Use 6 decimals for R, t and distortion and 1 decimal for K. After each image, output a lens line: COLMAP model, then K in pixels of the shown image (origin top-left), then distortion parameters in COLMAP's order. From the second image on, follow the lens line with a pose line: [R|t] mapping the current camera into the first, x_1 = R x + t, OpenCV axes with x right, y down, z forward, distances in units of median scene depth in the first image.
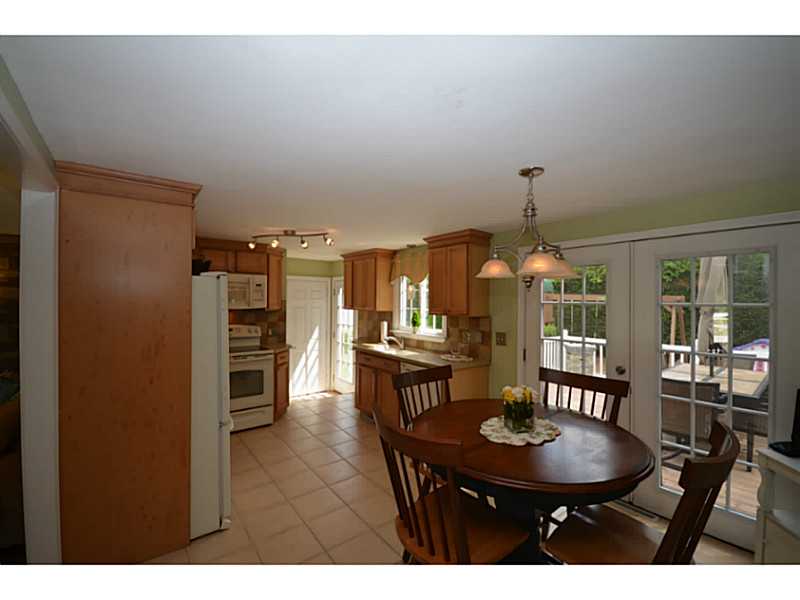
lens RADIAL K [[345.9, 0, 402.6], [0, 345.9, 301.5], [0, 0, 1]] dist [-0.002542, -0.000389]
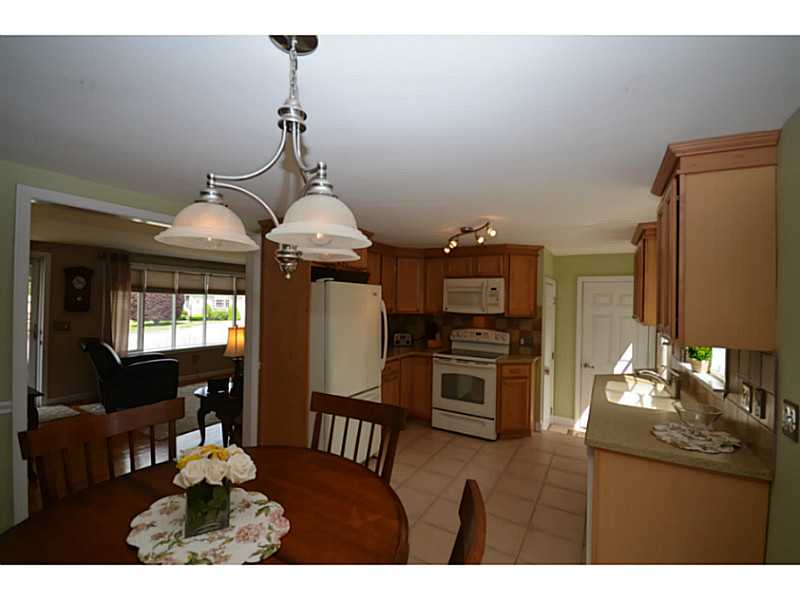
lens RADIAL K [[345.9, 0, 398.0], [0, 345.9, 298.7], [0, 0, 1]] dist [-0.002542, -0.000389]
pose [[0.346782, -0.011801, -0.937872, 0.386801], [-0.021968, 0.999544, -0.020700, 0.004345], [0.937689, 0.027781, 0.346365, 0.431537]]
